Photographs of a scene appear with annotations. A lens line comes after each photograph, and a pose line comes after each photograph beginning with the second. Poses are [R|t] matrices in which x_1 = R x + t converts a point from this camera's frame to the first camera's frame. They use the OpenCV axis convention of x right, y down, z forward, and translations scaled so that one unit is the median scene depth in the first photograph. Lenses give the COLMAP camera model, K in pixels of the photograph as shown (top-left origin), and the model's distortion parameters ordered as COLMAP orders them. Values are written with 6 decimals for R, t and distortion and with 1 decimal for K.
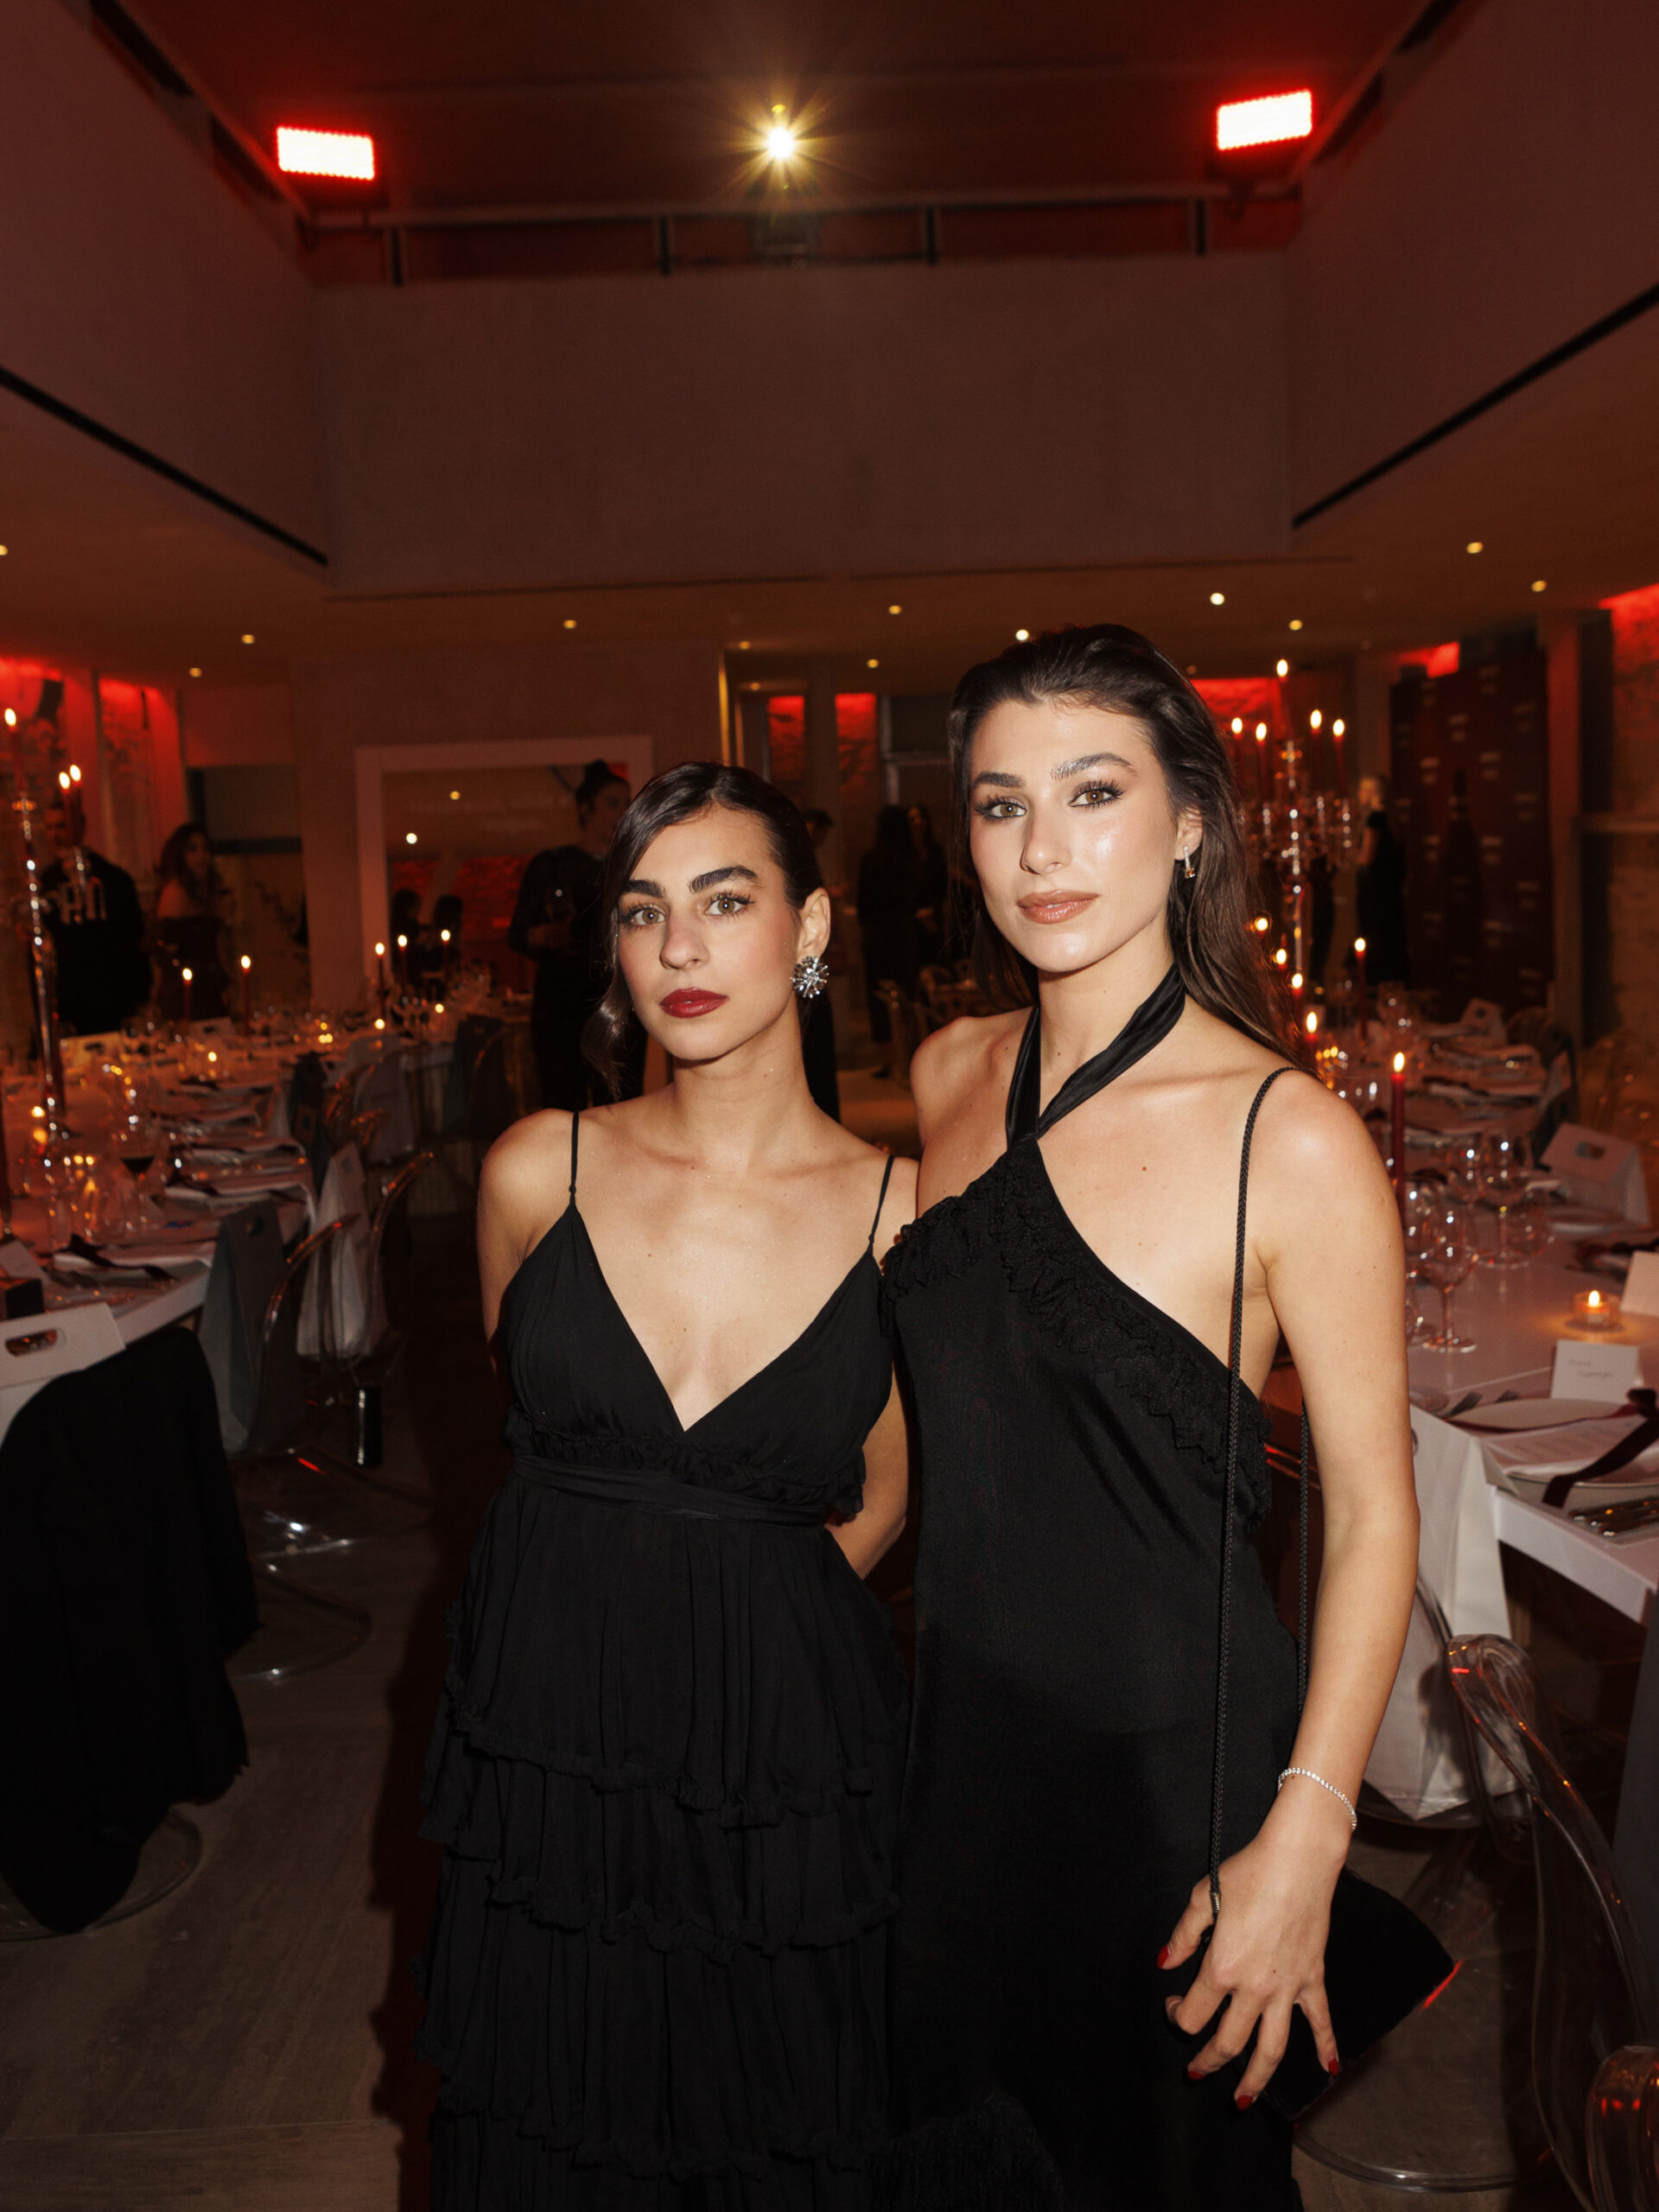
lens RADIAL K [[1508.4, 0, 827.8], [0, 1508.4, 949.7], [0, 0, 1]] dist [-0.004161, -0.002136]
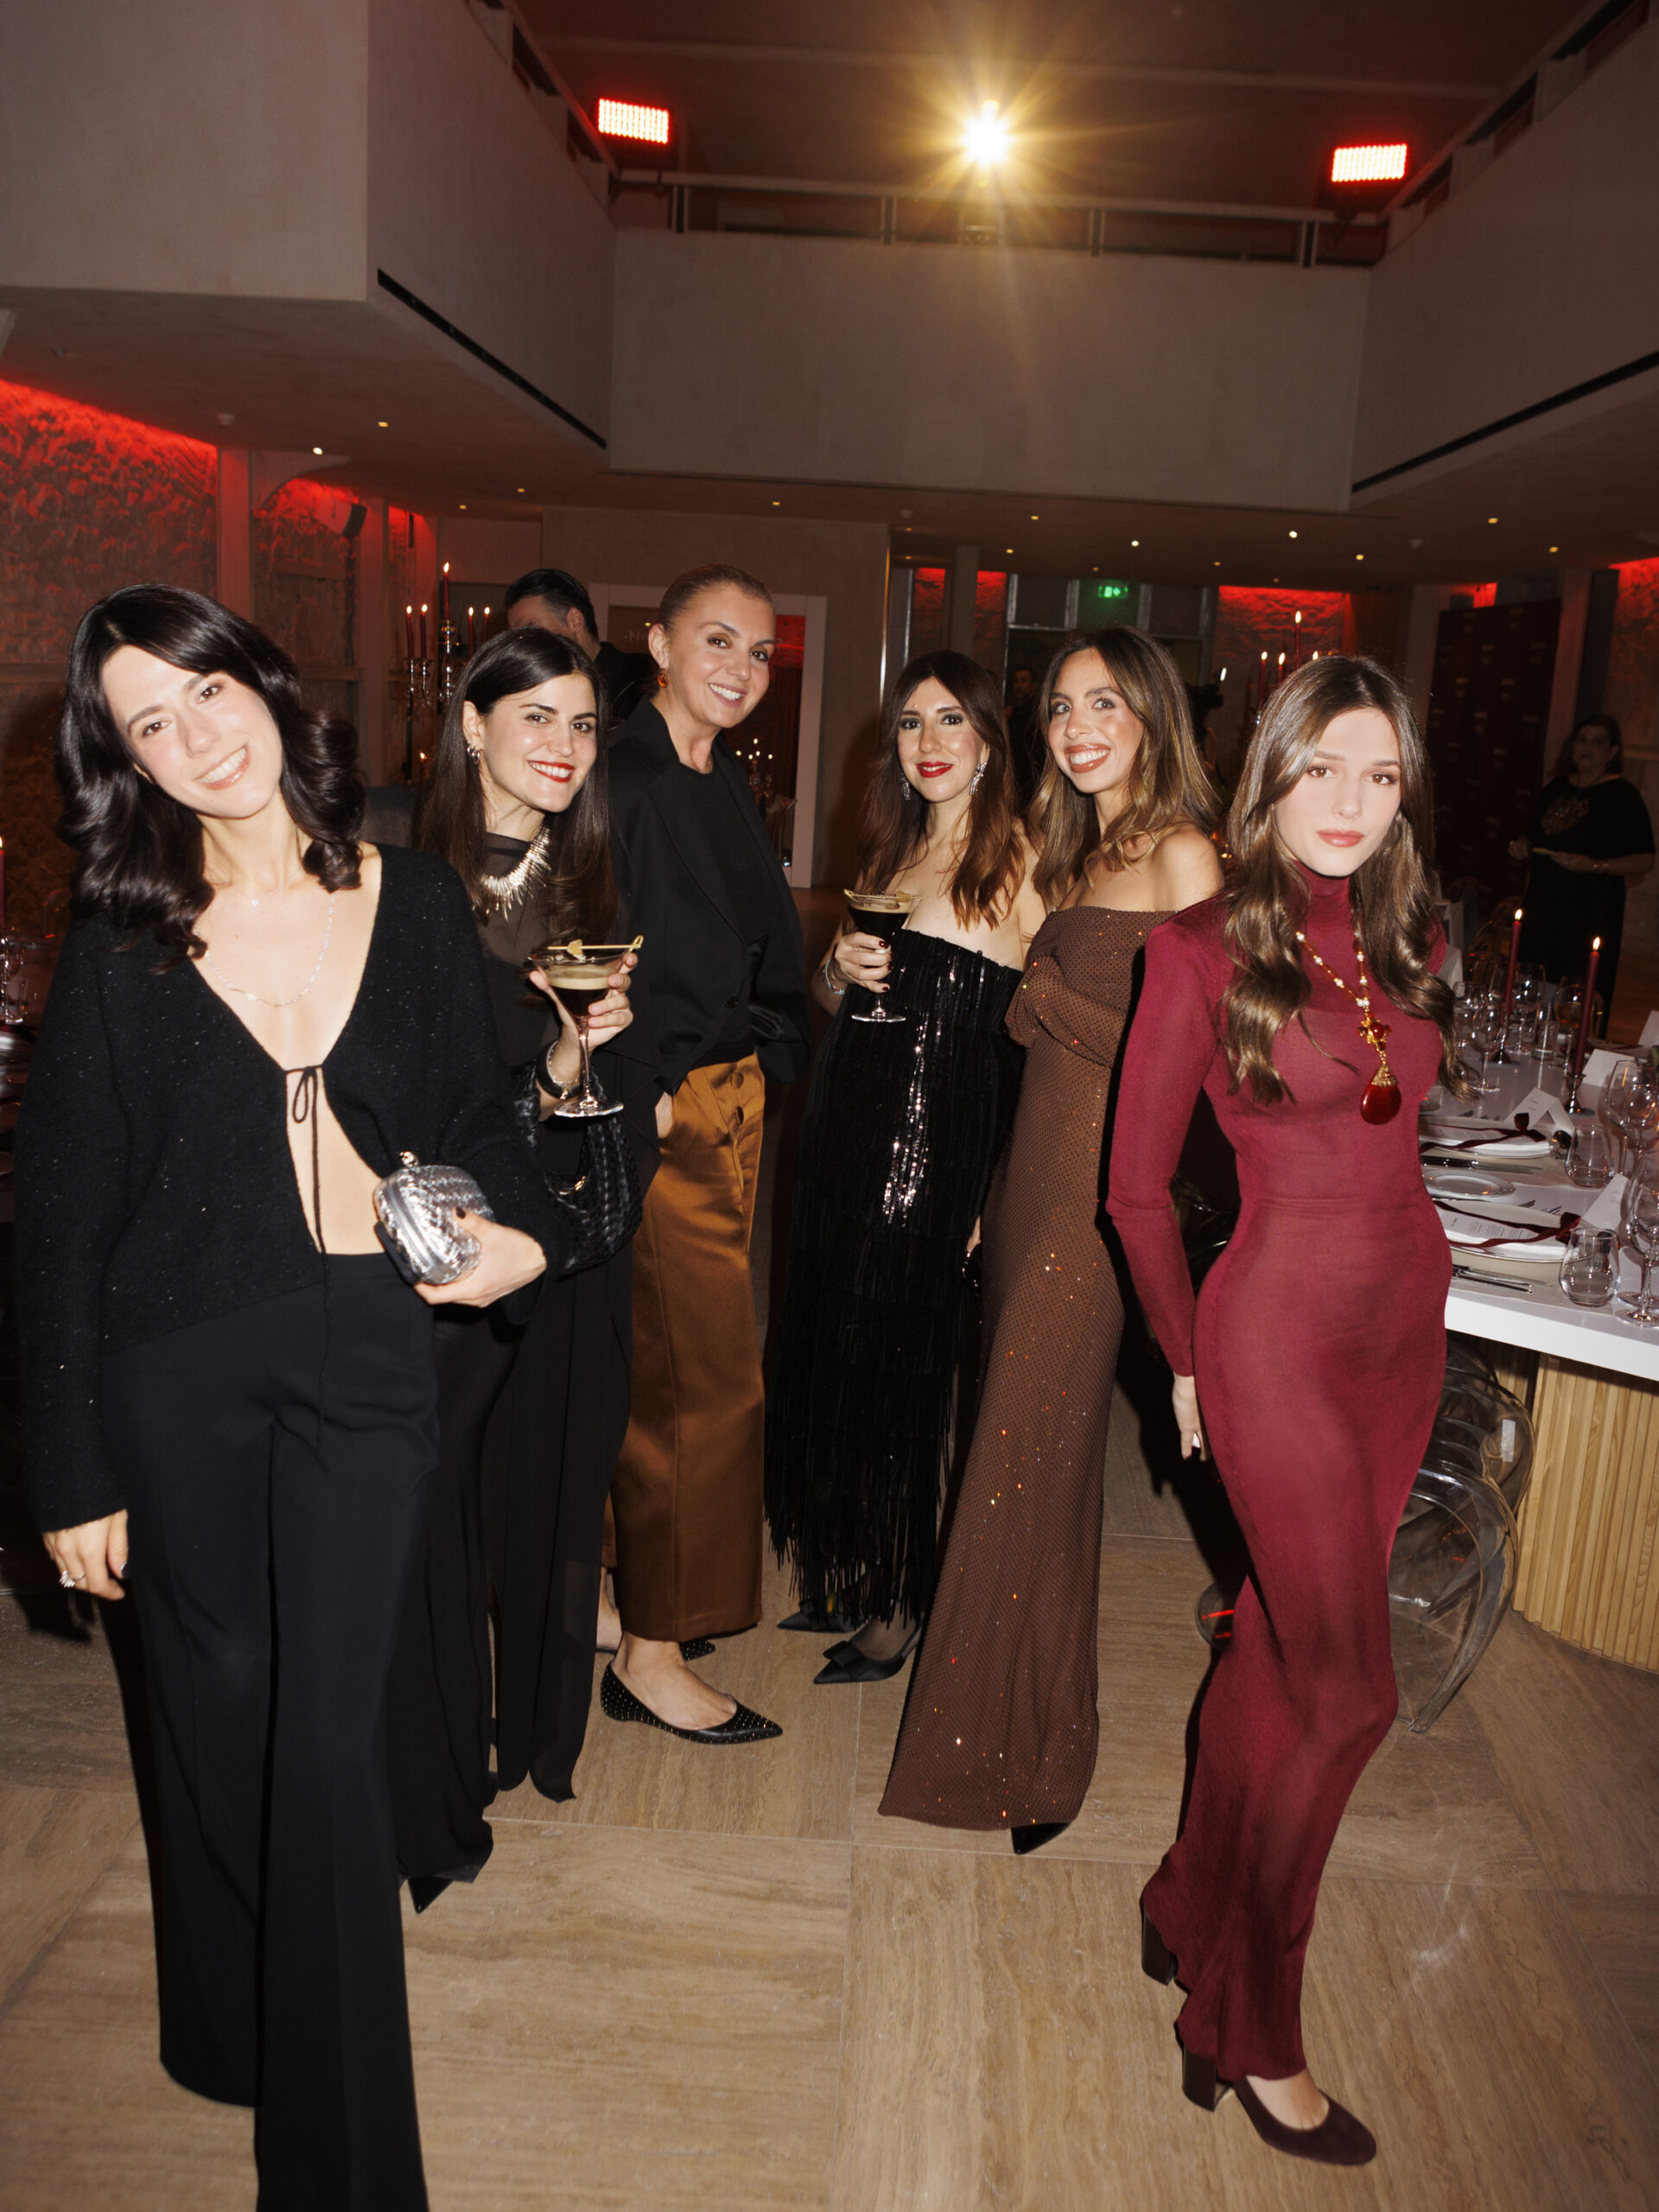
lens RADIAL K [[1581.3, 0, 833.4], [0, 1581.3, 973.8], [0, 0, 1]] dist [-0.000593, 0.001279]
pose [[0.993412, 0.108006, -0.038296, -0.036295], [-0.102800, 0.987598, 0.118666, 0.012967], [0.050638, -0.113947, 0.992195, -0.441186]]
